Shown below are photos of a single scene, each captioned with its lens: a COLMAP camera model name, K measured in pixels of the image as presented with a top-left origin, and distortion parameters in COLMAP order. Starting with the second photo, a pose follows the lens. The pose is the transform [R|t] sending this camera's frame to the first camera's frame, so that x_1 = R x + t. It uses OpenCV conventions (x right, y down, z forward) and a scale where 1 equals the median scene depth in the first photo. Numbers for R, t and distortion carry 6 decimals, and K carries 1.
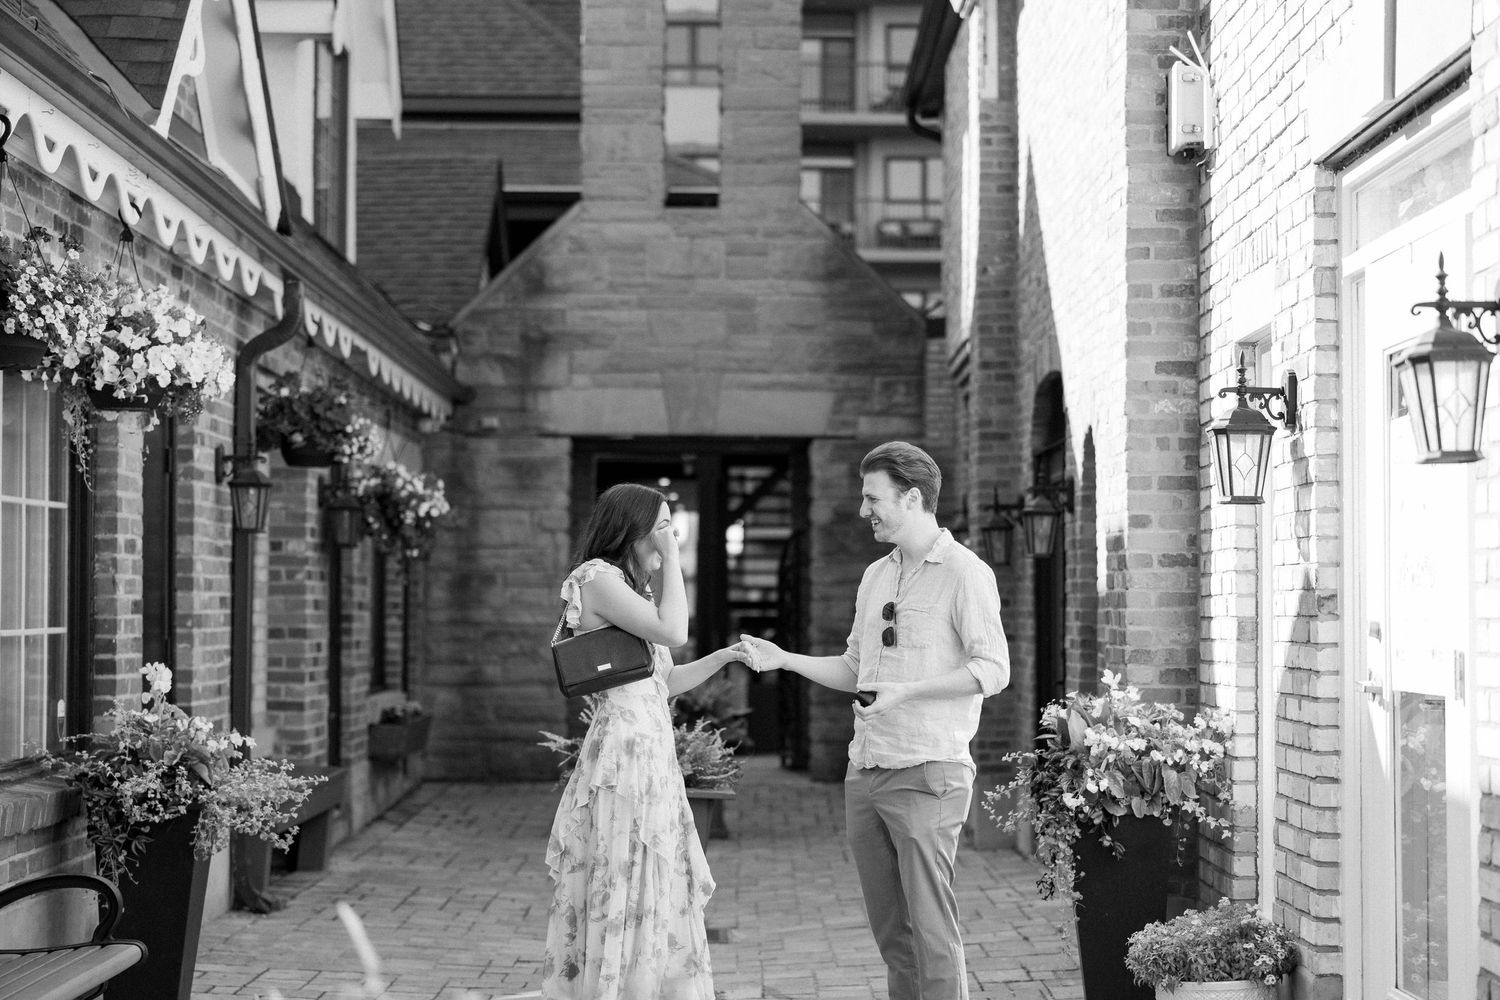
lens RADIAL K [[2738.6, 0, 742.6], [0, 2738.6, 548.2], [0, 0, 1]] dist [0.030808, -0.073220]
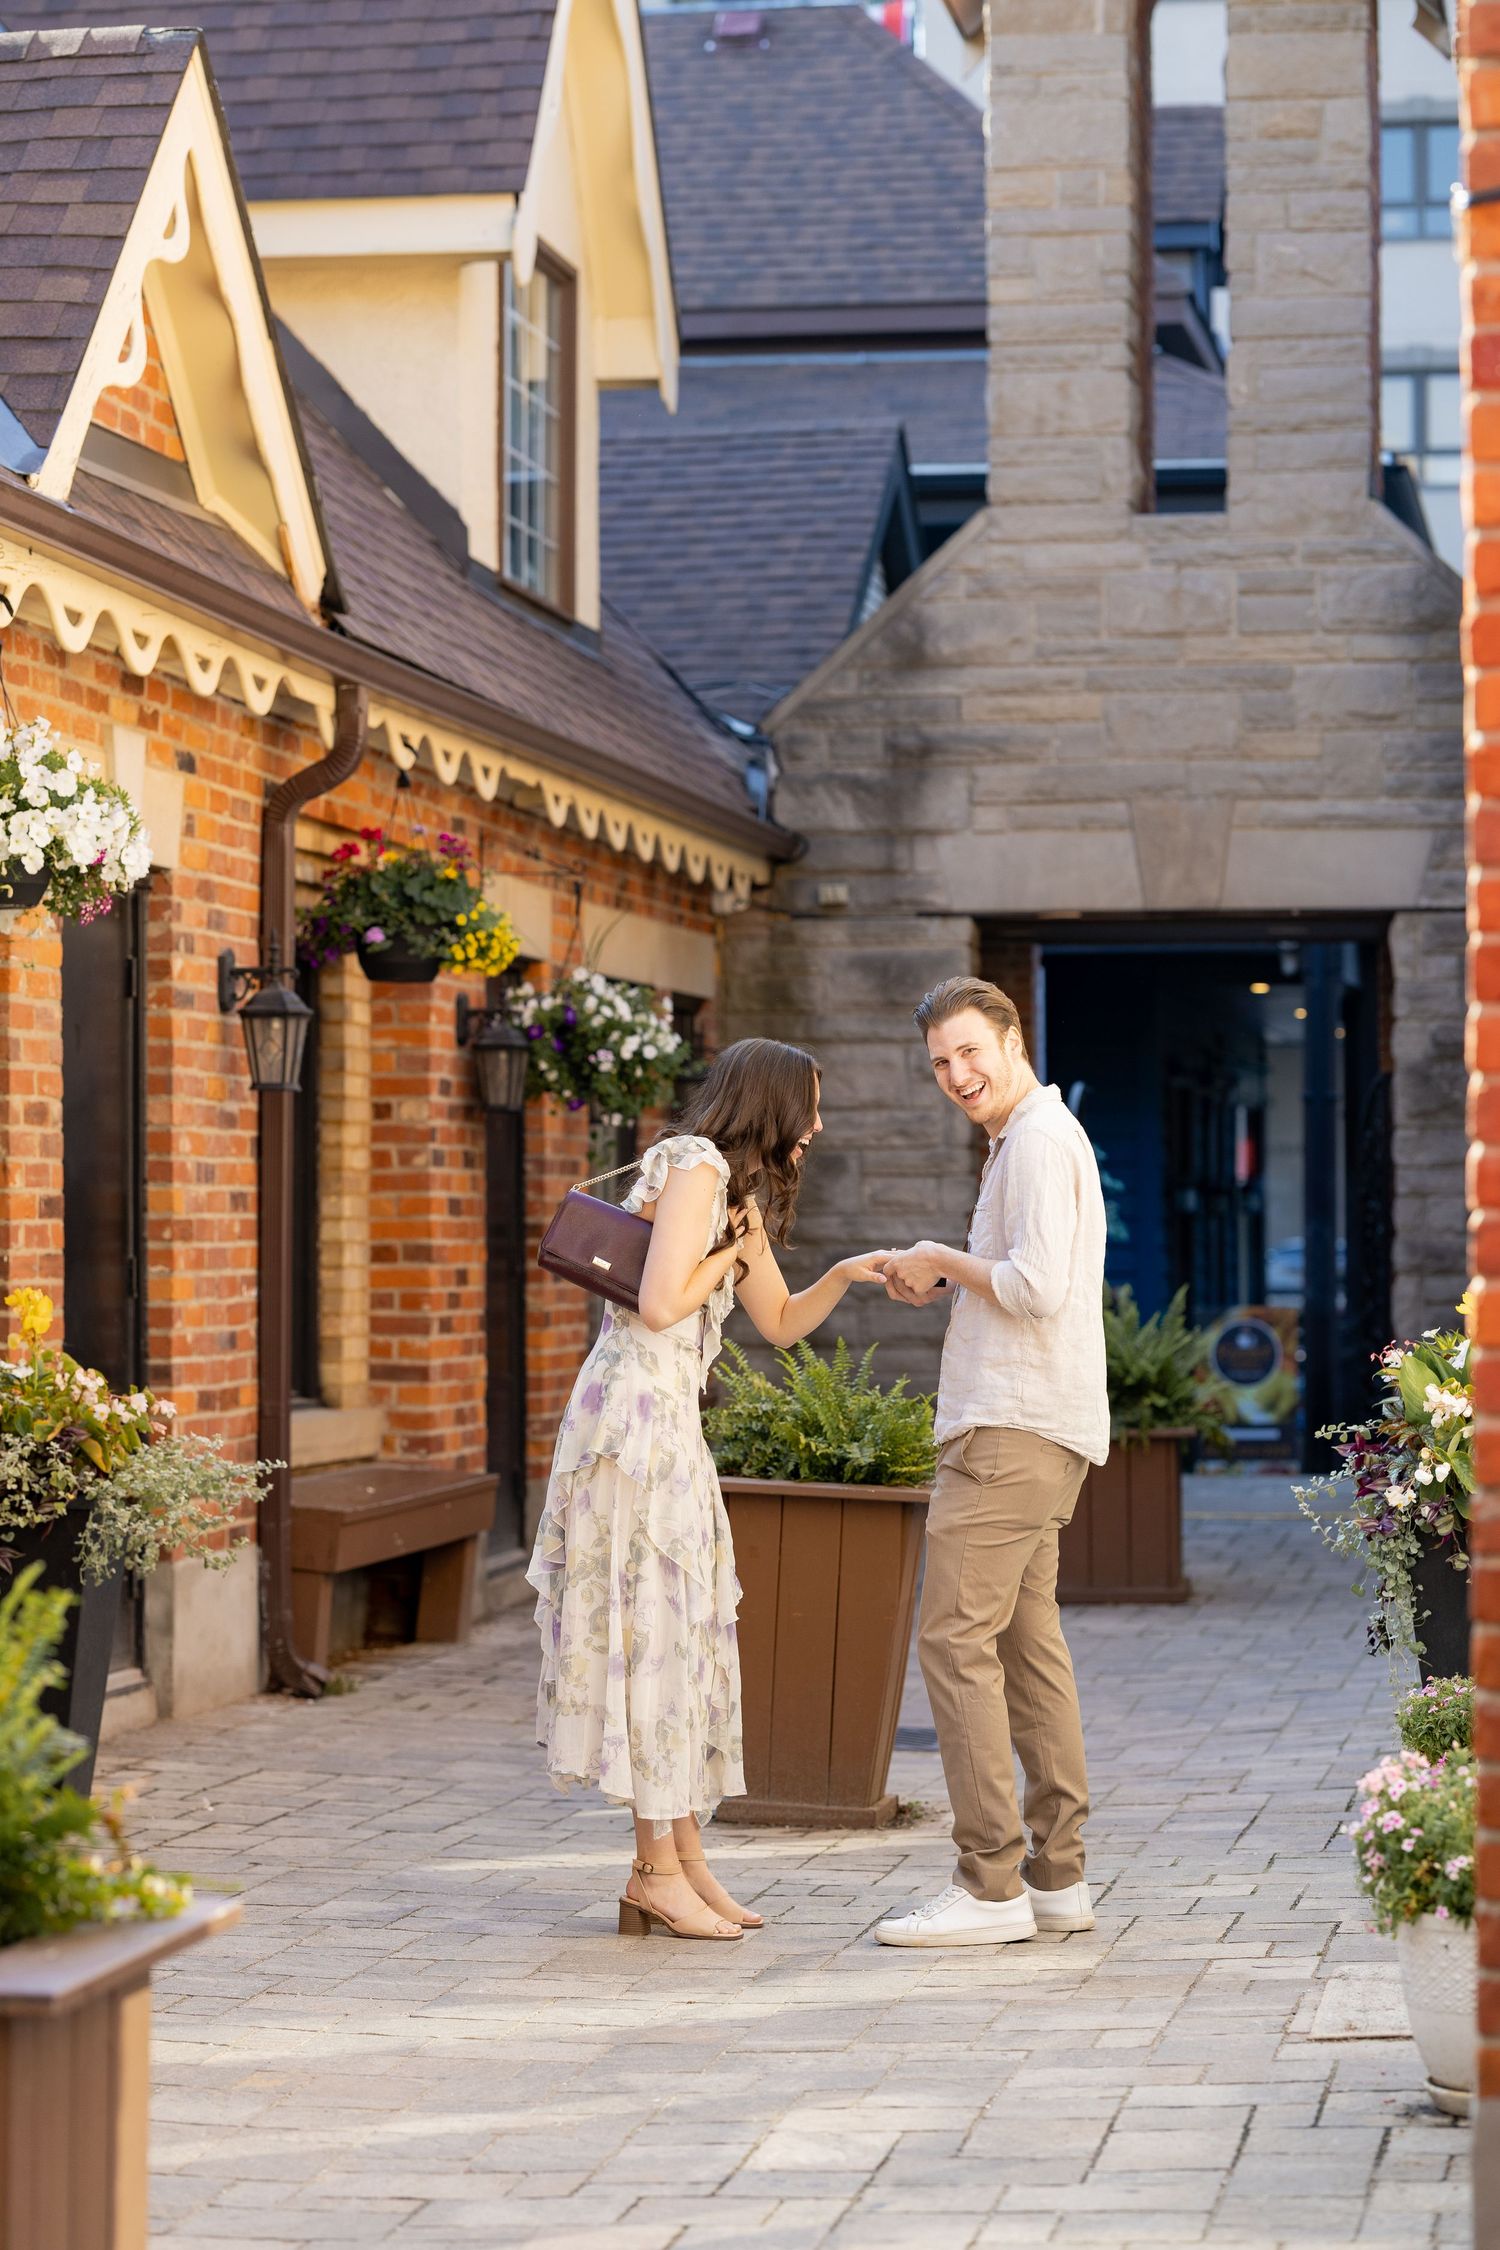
lens RADIAL K [[5242.8, 0, 756.7], [0, 5242.8, 1097.4], [0, 0, 1]] dist [-0.027541, 0.645257]
pose [[0.986305, -0.010087, -0.164624, 0.115423], [0.009686, 0.999948, -0.003237, 0.000909], [0.164648, 0.001598, 0.986351, -0.151728]]
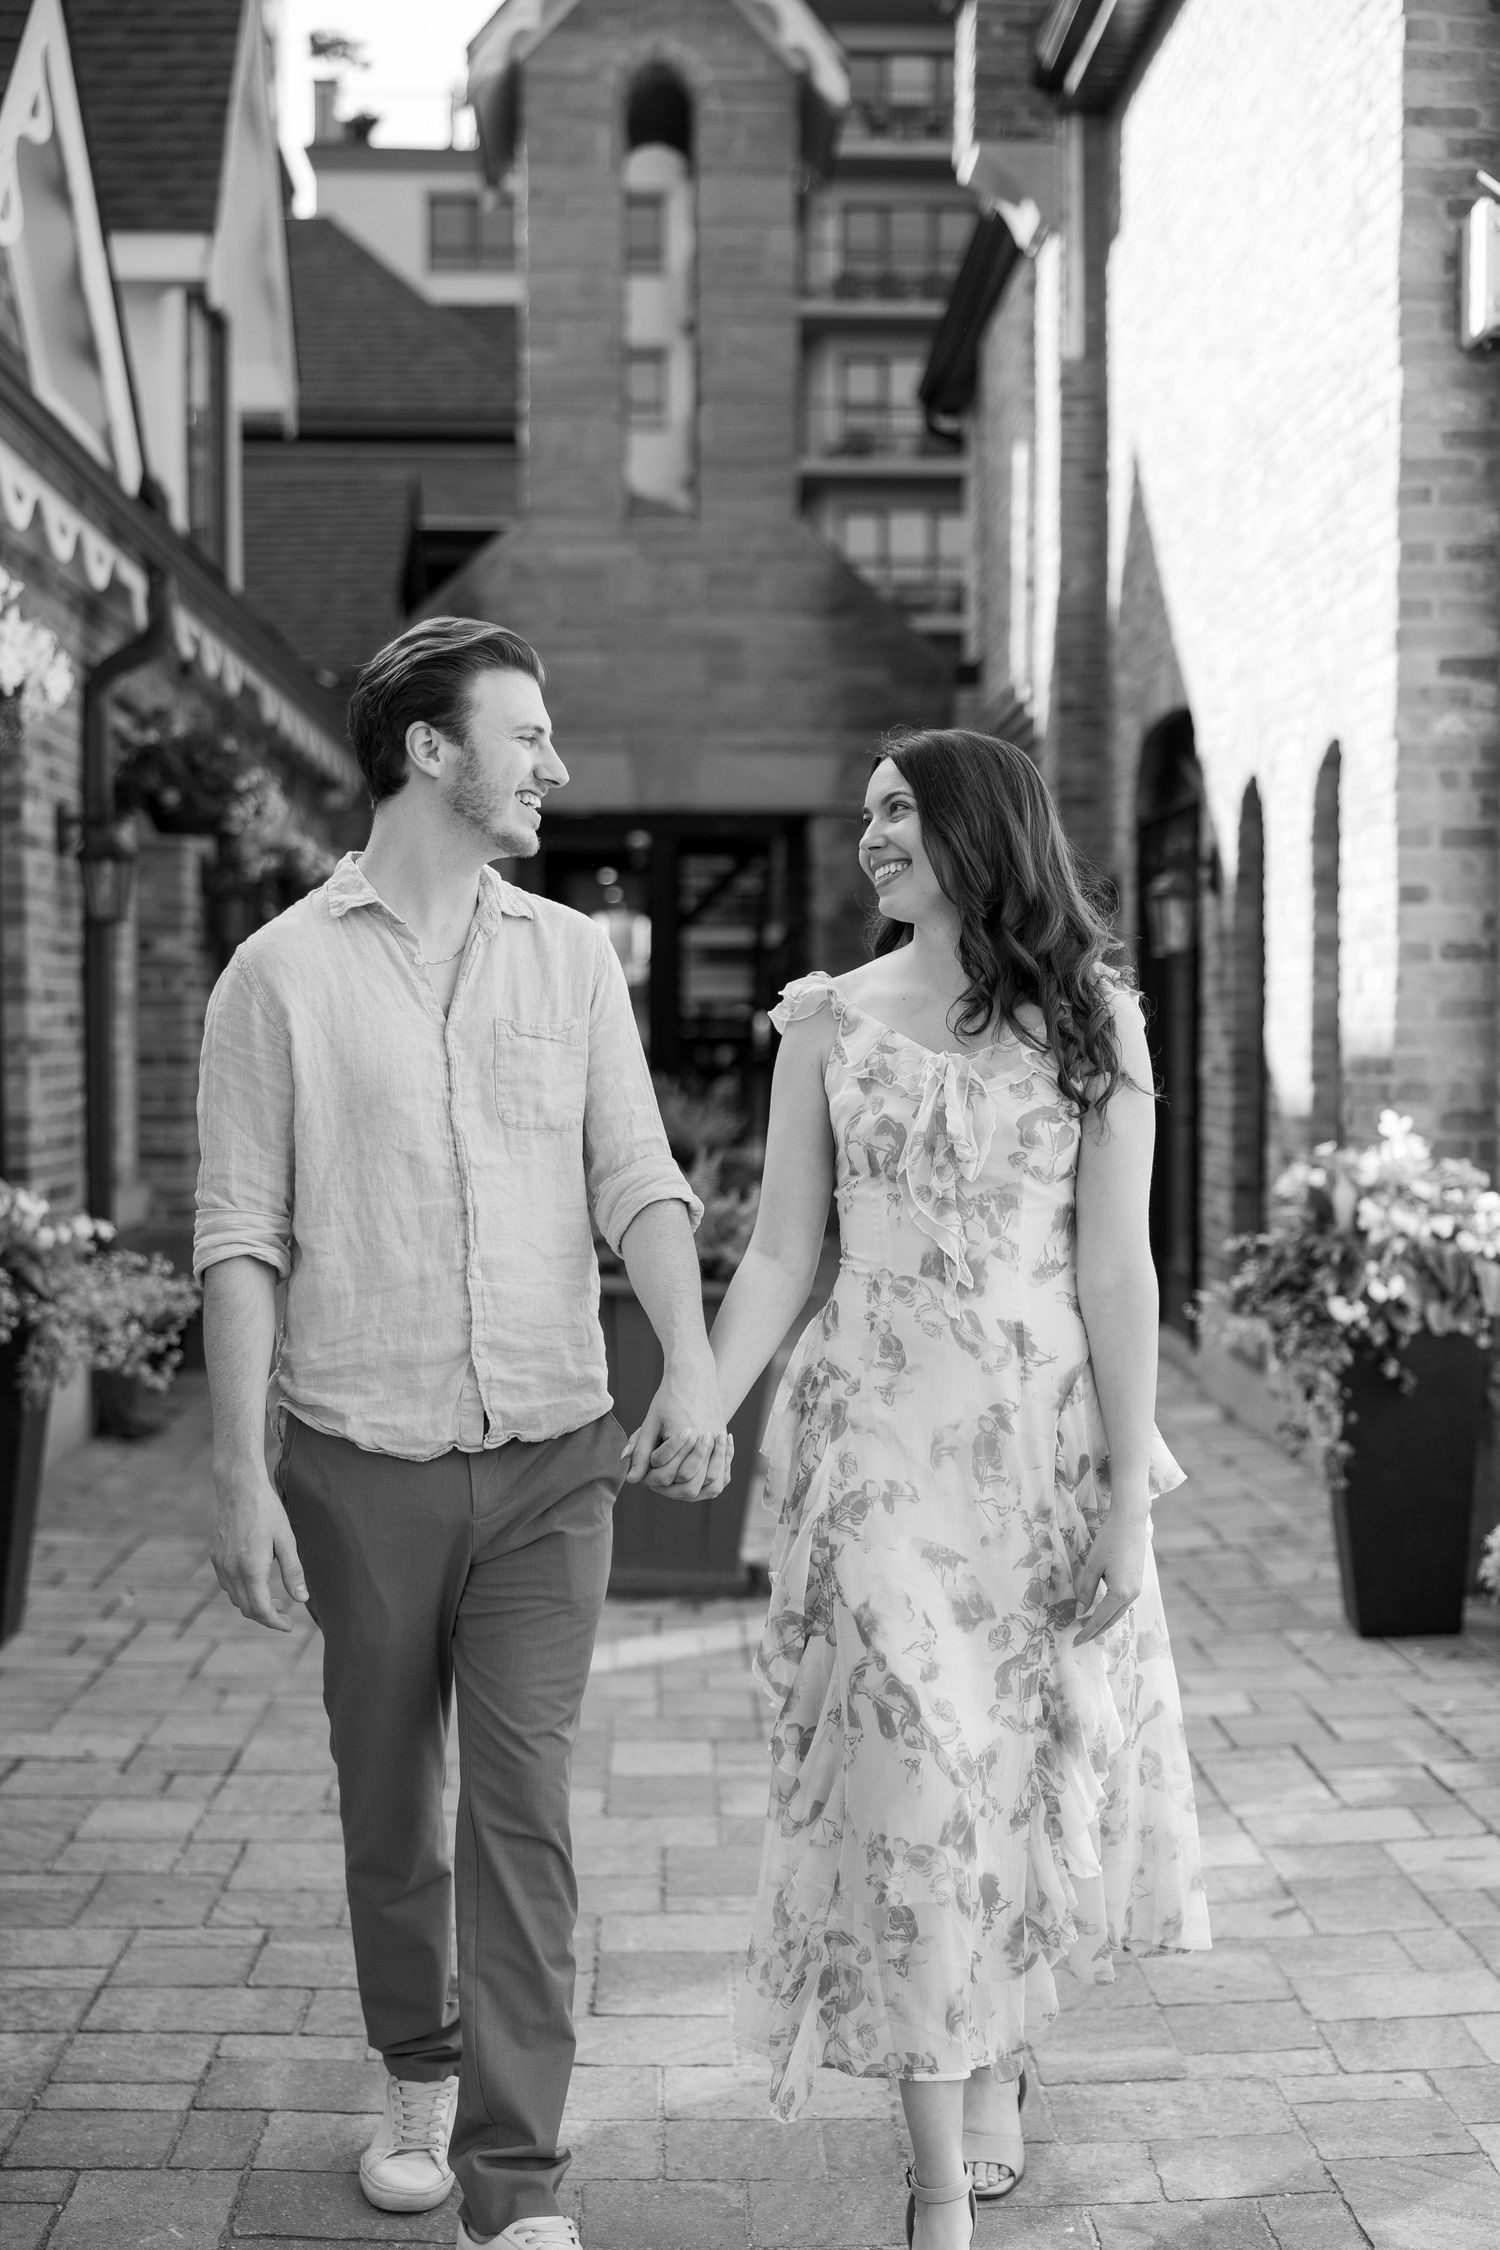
lens RADIAL K [[2968.1, 0, 761.0], [0, 2968.1, 1170.1], [0, 0, 1]] dist [0.008419, -0.007389]
pose [[0.999444, -0.006878, 0.032624, -0.029906], [0.004542, 0.997454, 0.071170, 0.003839], [-0.033030, -0.070982, 0.996931, 0.188966]]
